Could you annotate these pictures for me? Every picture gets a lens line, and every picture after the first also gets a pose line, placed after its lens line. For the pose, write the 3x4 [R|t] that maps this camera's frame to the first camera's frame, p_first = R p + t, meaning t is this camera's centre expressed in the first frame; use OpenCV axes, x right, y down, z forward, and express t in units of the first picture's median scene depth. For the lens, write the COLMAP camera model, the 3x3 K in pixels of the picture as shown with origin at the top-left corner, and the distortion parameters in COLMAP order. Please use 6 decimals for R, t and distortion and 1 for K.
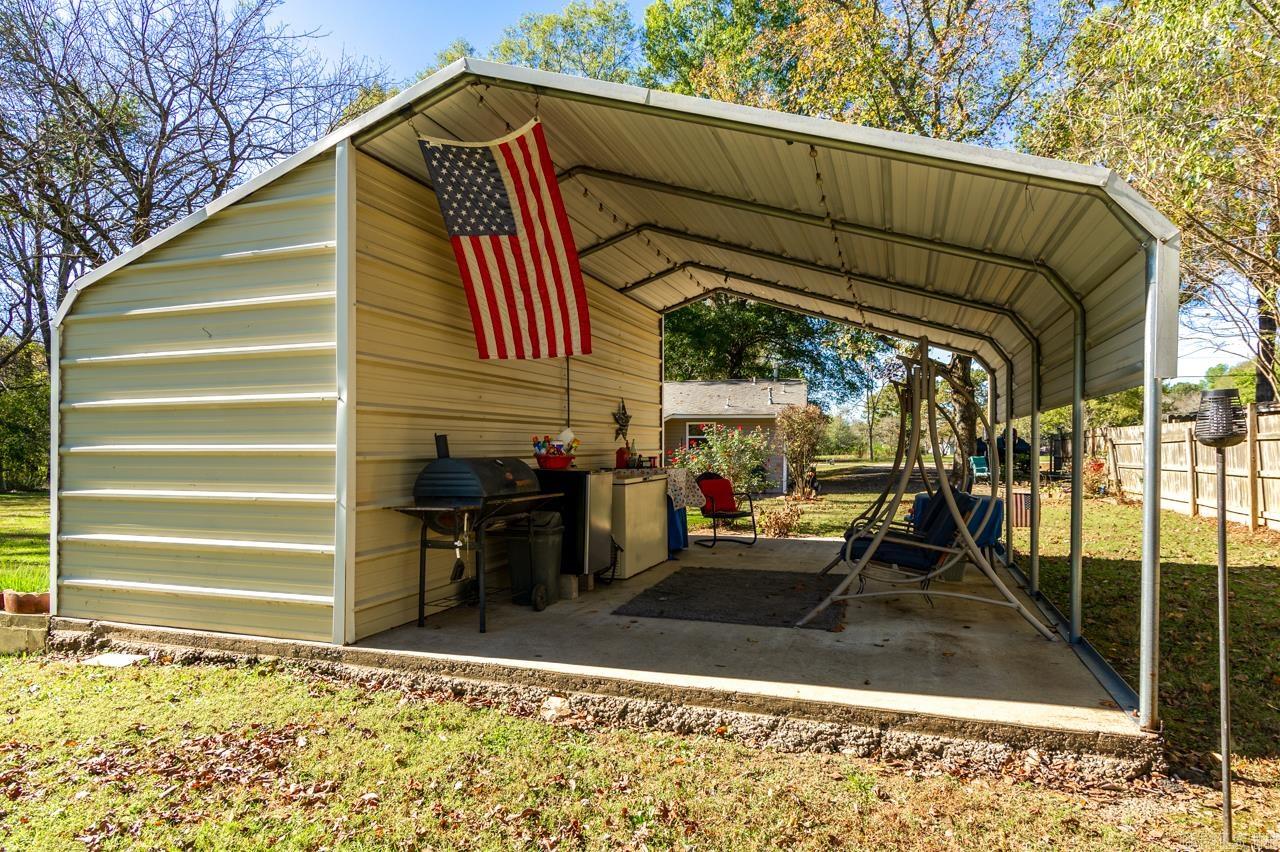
lens RADIAL K [[768.9, 0, 638.2], [0, 768.9, 431.3], [0, 0, 1]] dist [-0.003096, -0.000287]
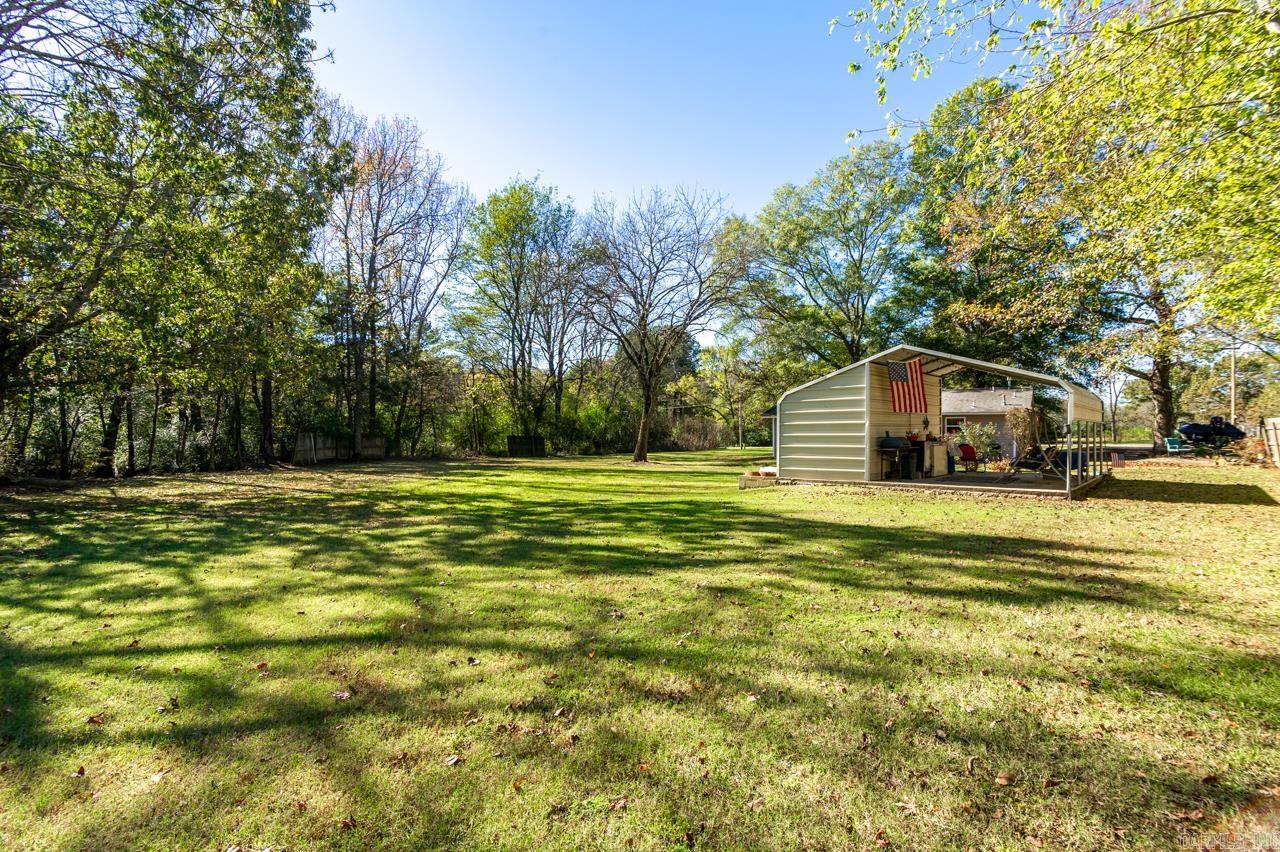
lens RADIAL K [[621.8, 0, 644.9], [0, 621.8, 432.3], [0, 0, 1]] dist [0.016960, 0.001230]
pose [[0.932543, -0.001271, -0.361057, -0.128458], [0.009448, 0.999737, 0.020881, -0.031964], [0.360936, -0.022884, 0.932310, -1.151459]]
